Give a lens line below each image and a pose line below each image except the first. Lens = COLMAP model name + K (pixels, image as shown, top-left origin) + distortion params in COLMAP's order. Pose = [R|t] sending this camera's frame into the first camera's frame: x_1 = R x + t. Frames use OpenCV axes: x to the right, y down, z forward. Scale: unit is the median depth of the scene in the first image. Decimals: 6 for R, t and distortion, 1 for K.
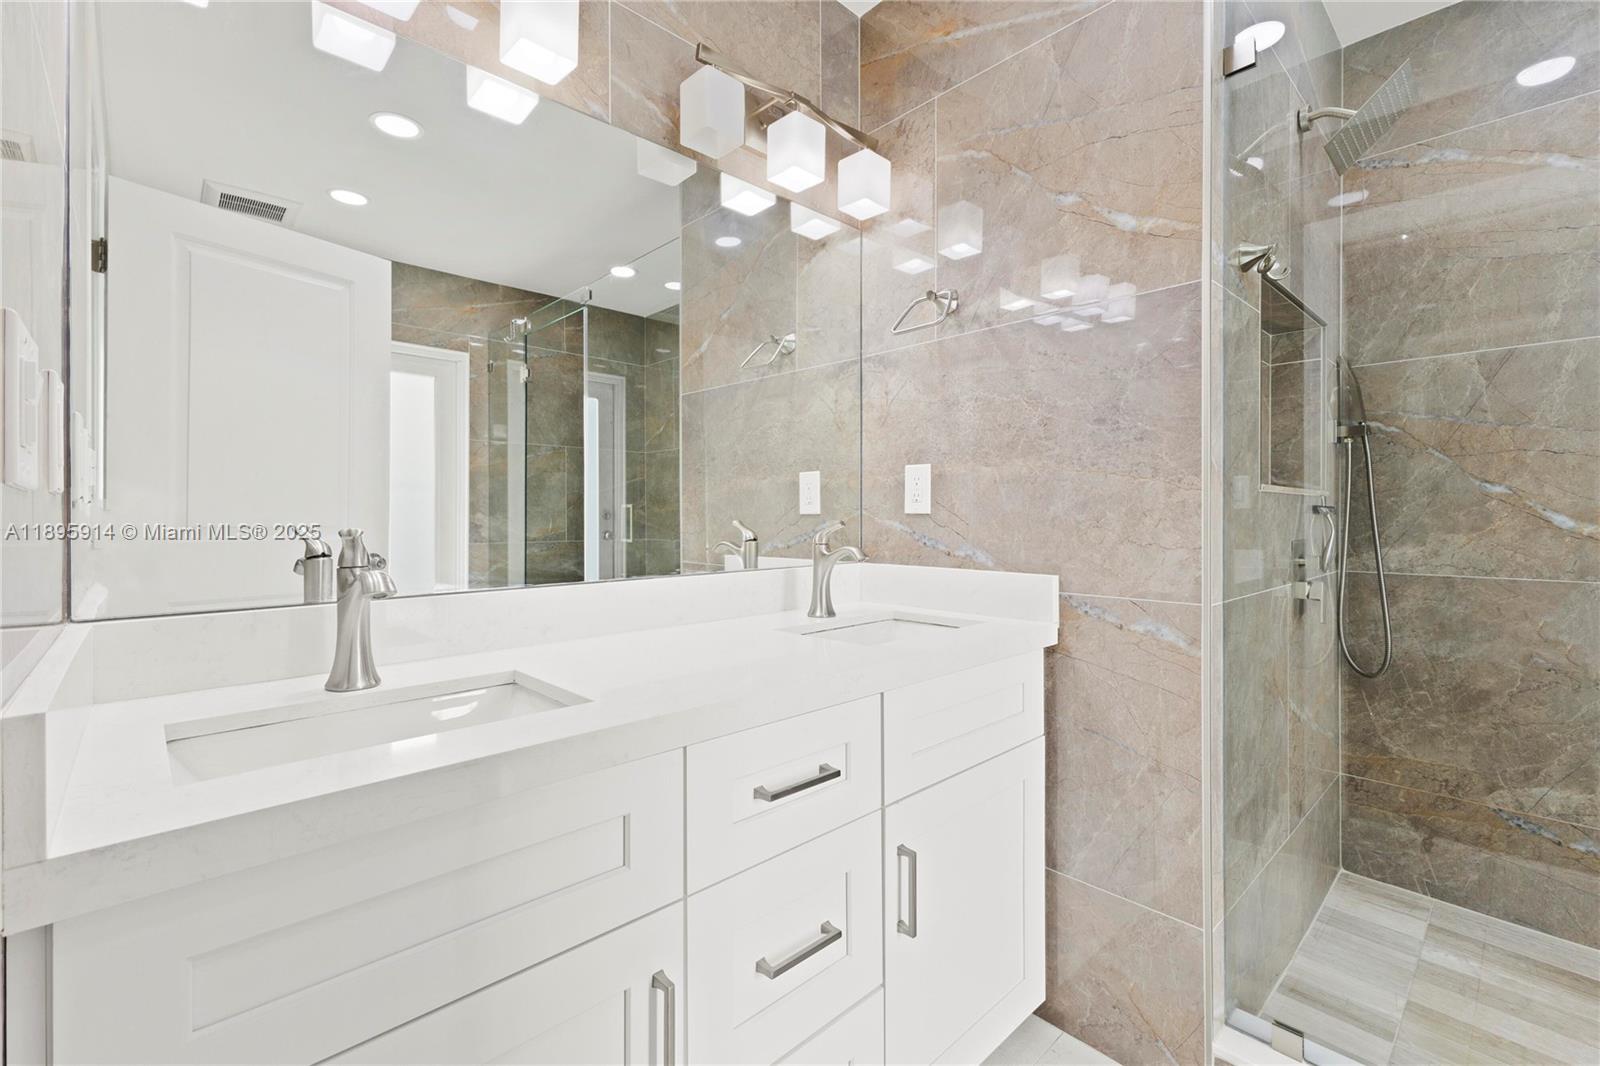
lens RADIAL K [[695.0, 0, 798.4], [0, 695.0, 518.8], [0, 0, 1]] dist [0.005614, 0.000025]
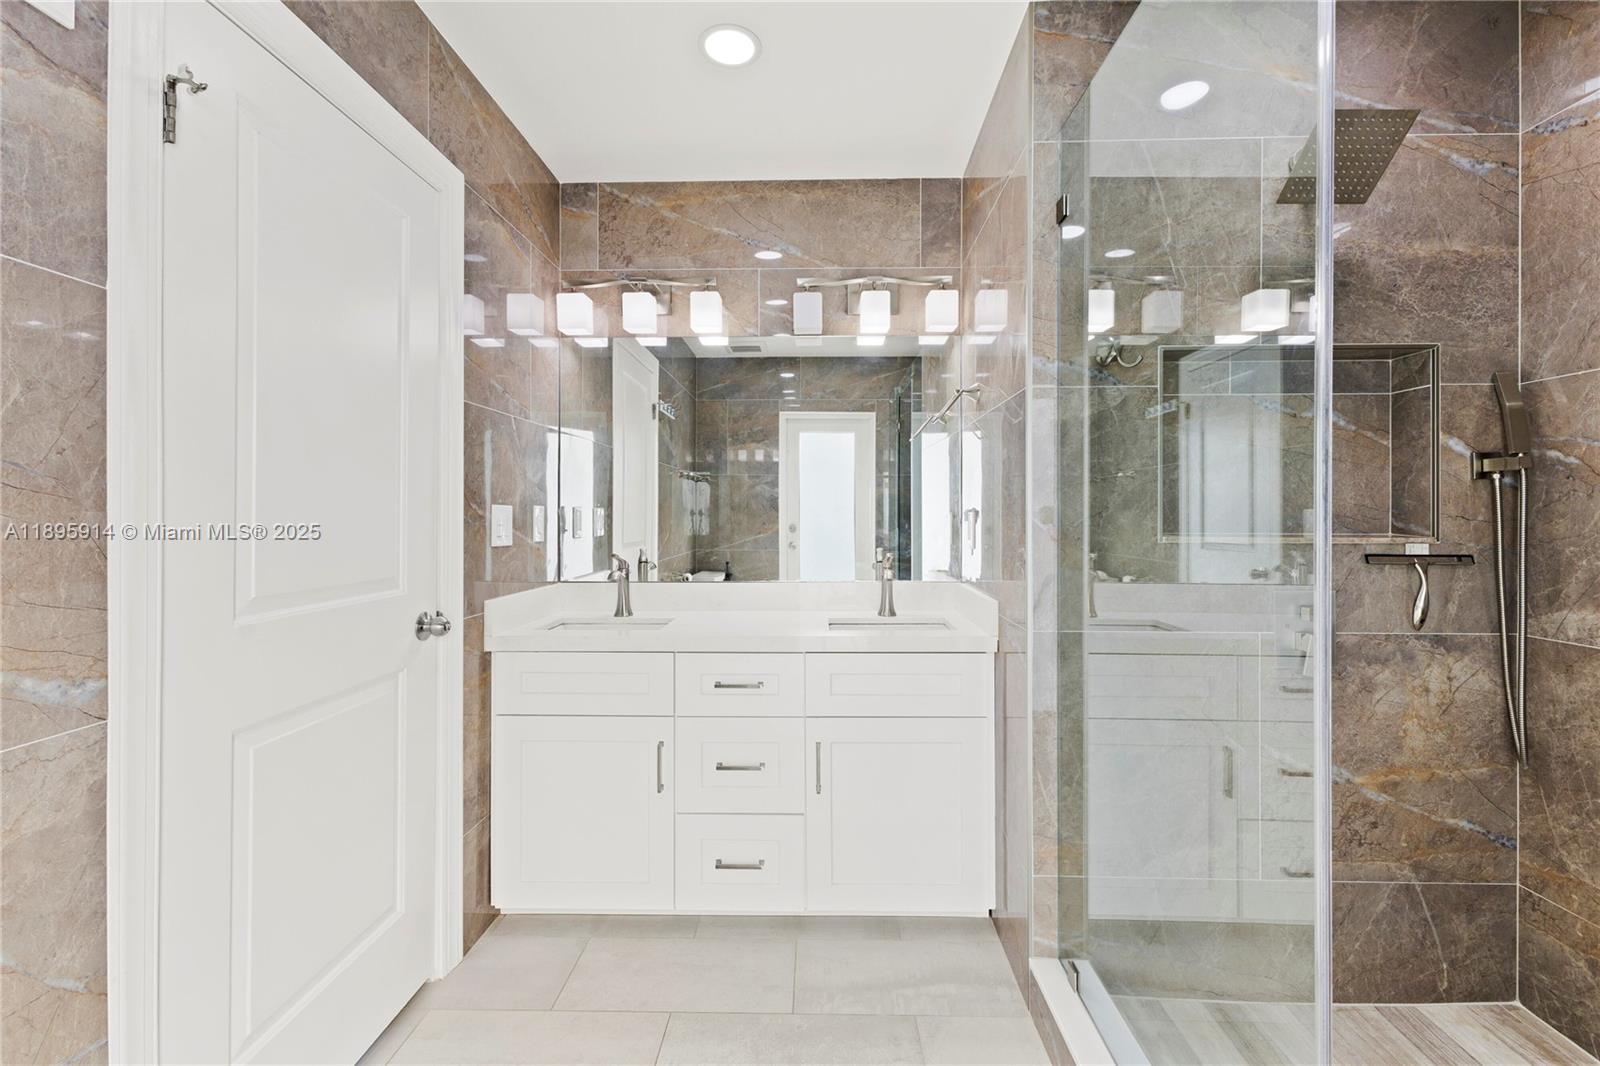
lens RADIAL K [[695.0, 0, 796.9], [0, 695.0, 520.2], [0, 0, 1]] dist [0.005614, 0.000025]
pose [[0.708506, 0.006968, -0.705671, 0.789023], [-0.004930, 0.999976, 0.004924, -0.060087], [0.705688, -0.000010, 0.708523, -0.173711]]
